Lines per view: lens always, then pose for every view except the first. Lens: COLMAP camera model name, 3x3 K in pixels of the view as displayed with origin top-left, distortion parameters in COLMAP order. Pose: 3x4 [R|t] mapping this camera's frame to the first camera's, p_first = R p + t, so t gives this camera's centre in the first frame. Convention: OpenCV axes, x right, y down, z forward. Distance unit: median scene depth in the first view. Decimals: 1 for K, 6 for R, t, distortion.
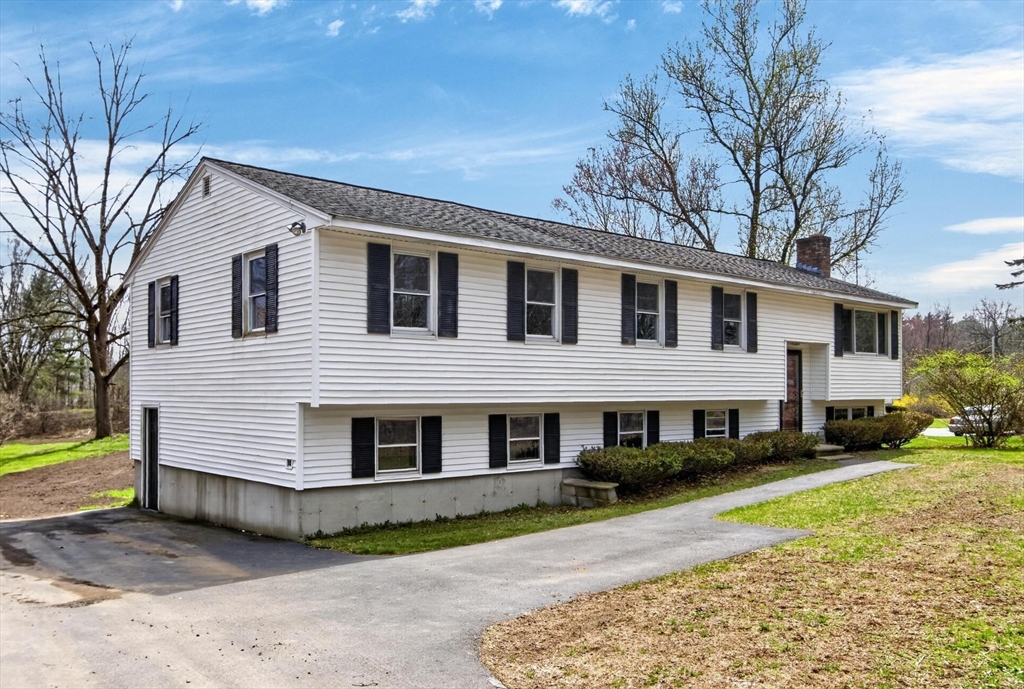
lens RADIAL K [[861.7, 0, 511.7], [0, 861.7, 386.8], [0, 0, 1]] dist [-0.004950, -0.000837]
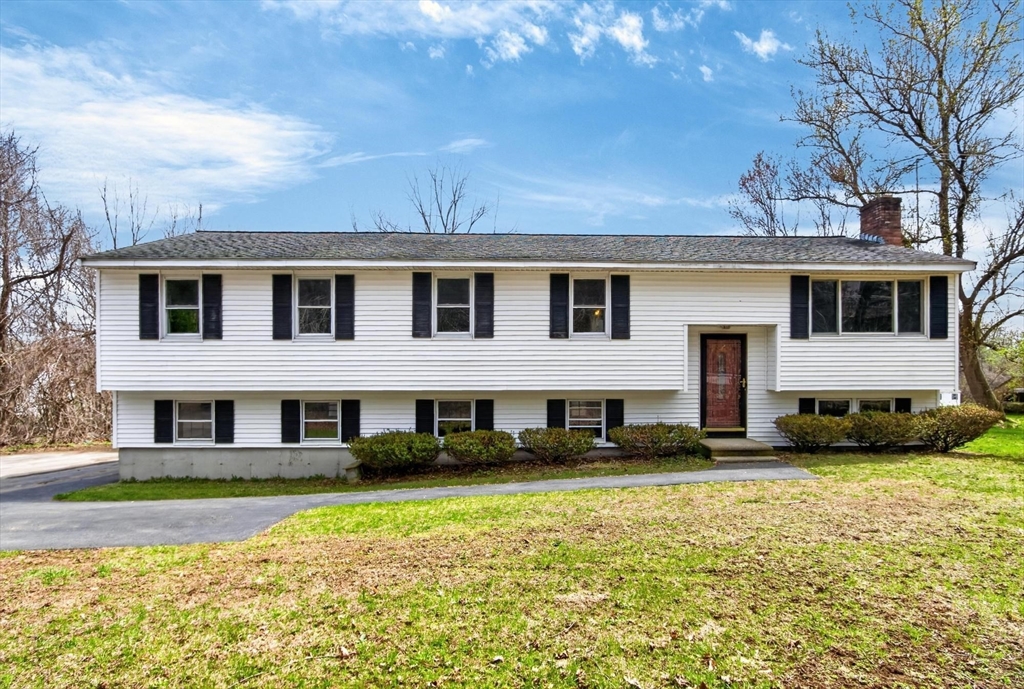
lens RADIAL K [[536.5, 0, 511.6], [0, 536.5, 384.3], [0, 0, 1]] dist [-0.005541, 0.000148]
pose [[0.765623, 0.004063, -0.643277, 0.625994], [0.003960, 0.999931, 0.011029, 0.002294], [0.643278, -0.010991, 0.765554, 0.533957]]
